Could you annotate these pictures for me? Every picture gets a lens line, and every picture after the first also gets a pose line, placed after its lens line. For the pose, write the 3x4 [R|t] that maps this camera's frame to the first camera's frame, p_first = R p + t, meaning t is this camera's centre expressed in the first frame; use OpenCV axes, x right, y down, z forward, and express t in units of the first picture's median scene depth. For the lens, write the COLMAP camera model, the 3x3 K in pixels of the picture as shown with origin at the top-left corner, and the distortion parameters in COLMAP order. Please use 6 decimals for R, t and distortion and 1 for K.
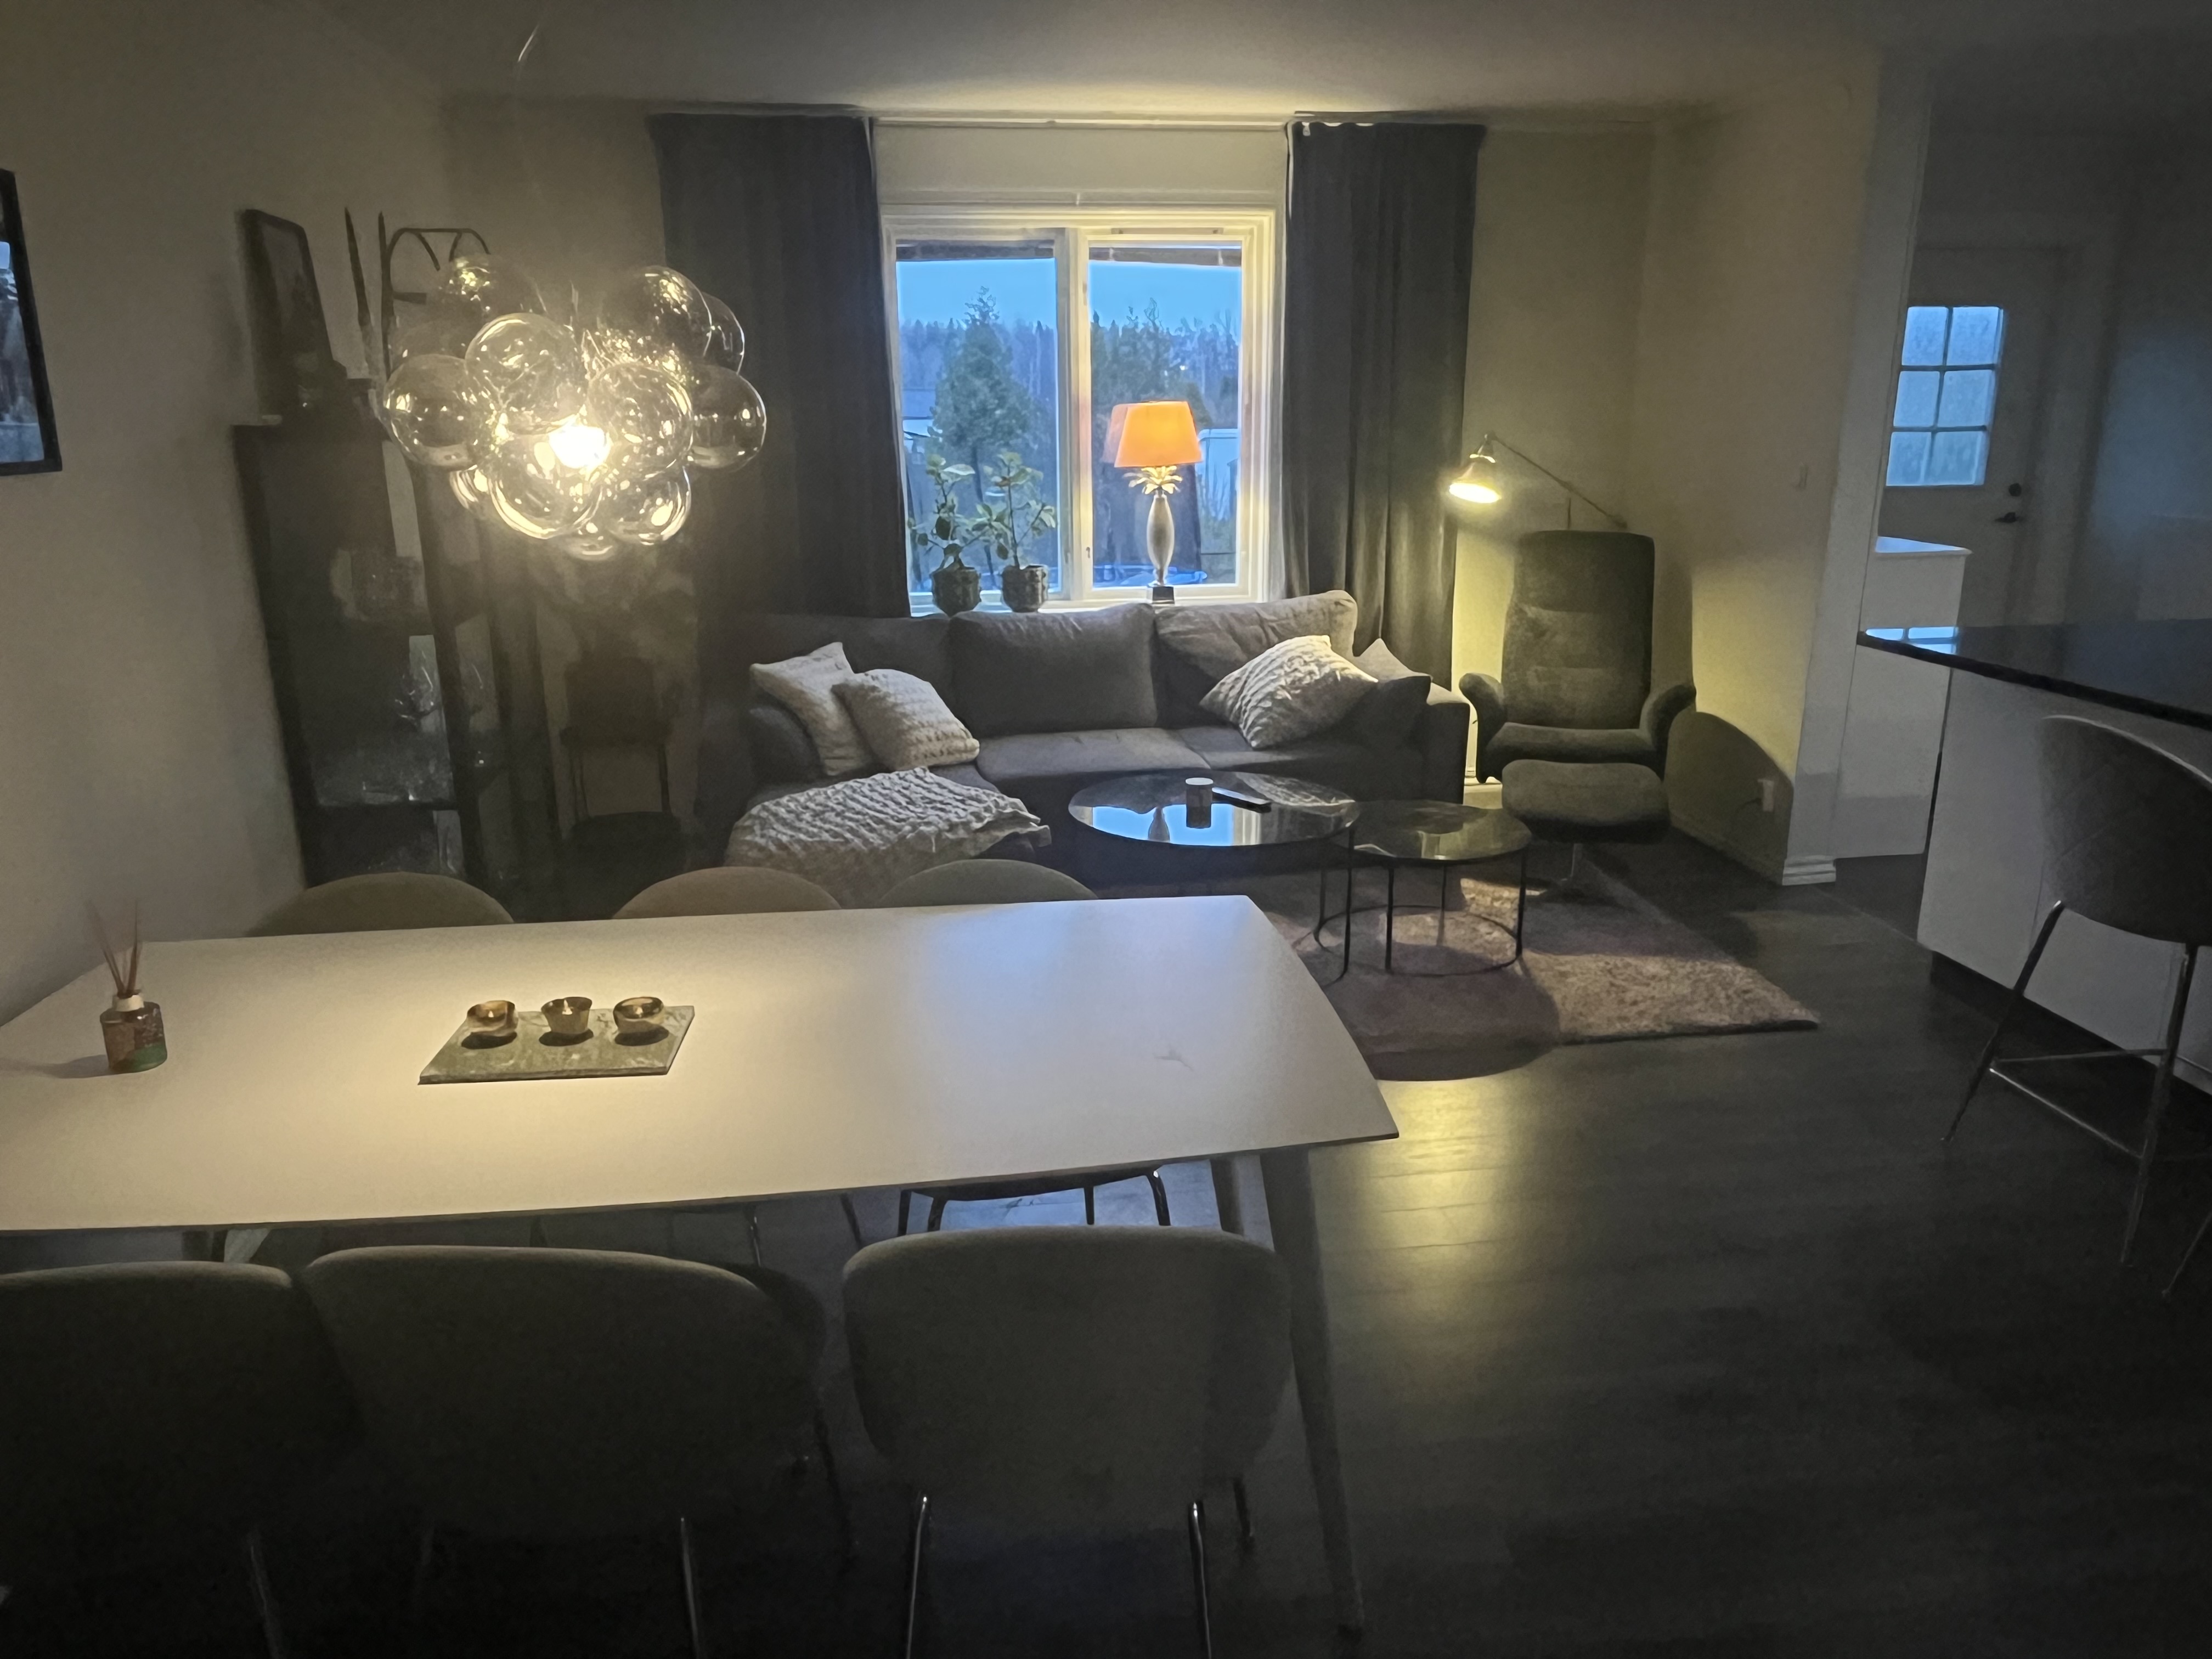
lens RADIAL K [[1500.1, 0, 1106.0], [0, 1500.1, 829.5], [0, 0, 1]] dist [-0.004655, -0.002921]
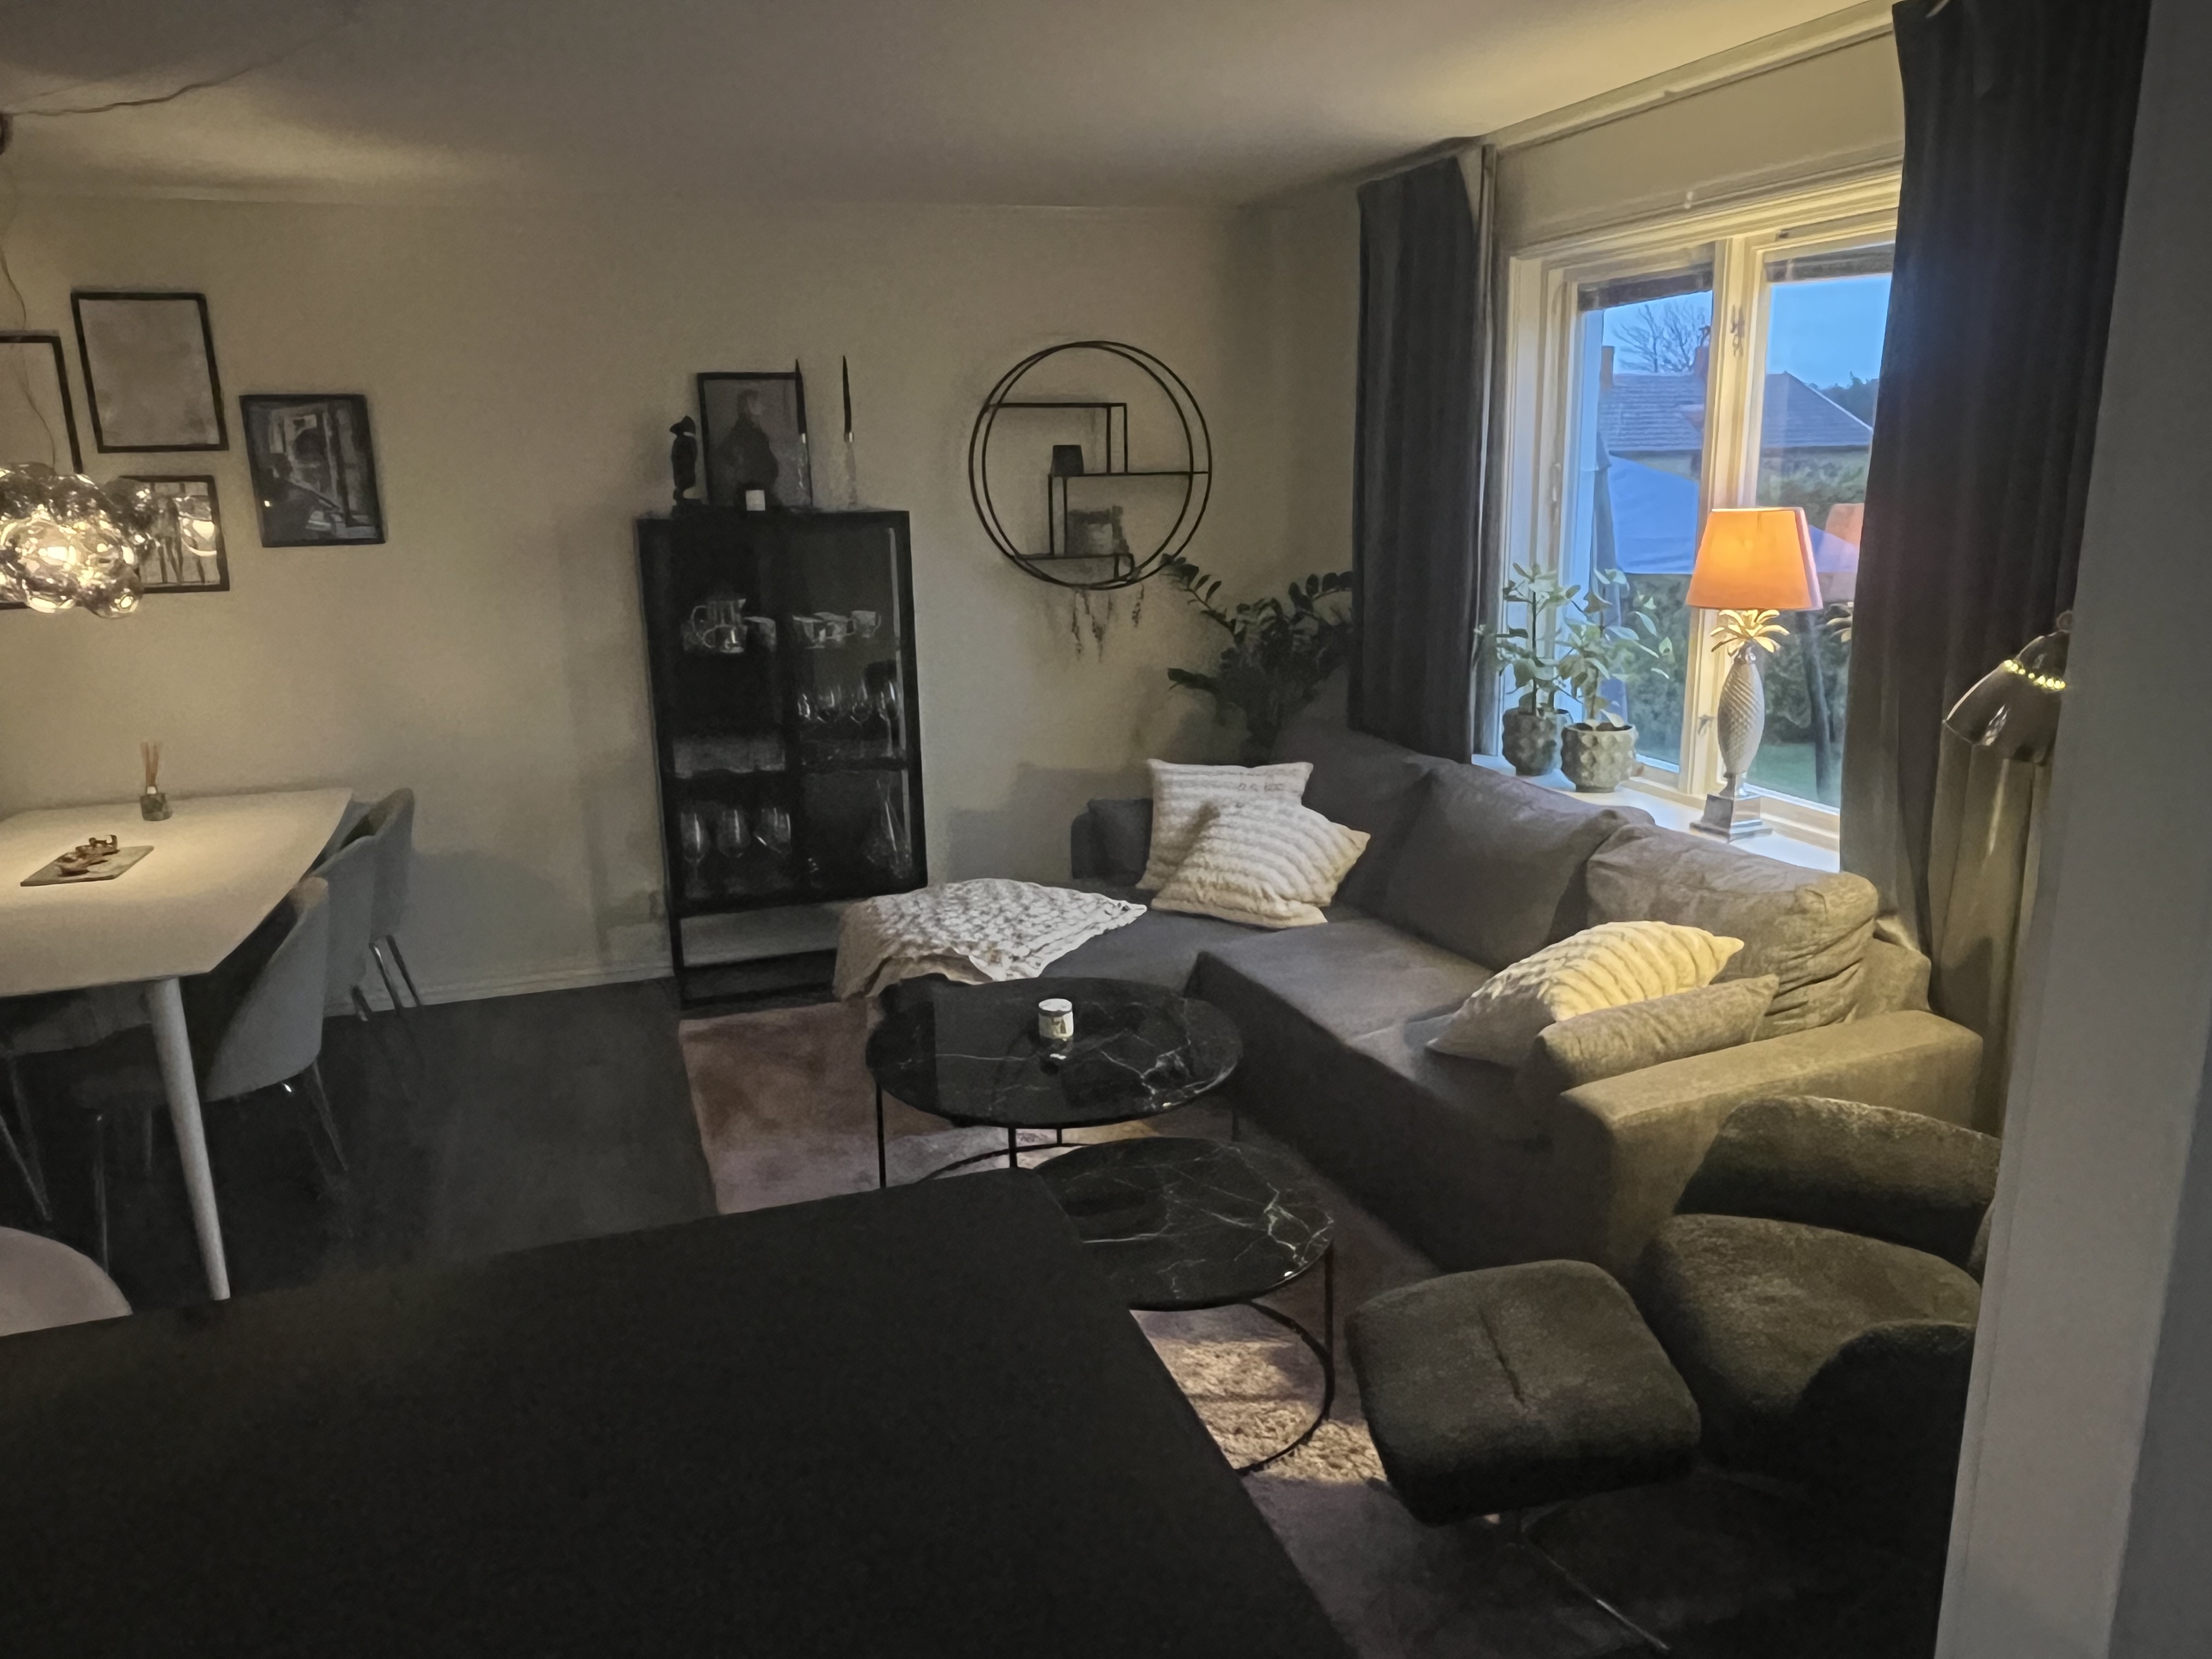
lens RADIAL K [[1500.1, 0, 1106.0], [0, 1500.1, 829.5], [0, 0, 1]] dist [-0.004655, -0.002921]
pose [[0.212068, 0.241914, -0.946839, 0.600462], [-0.255973, 0.948800, 0.185084, -0.206927], [0.943136, 0.203115, 0.263133, 0.620199]]
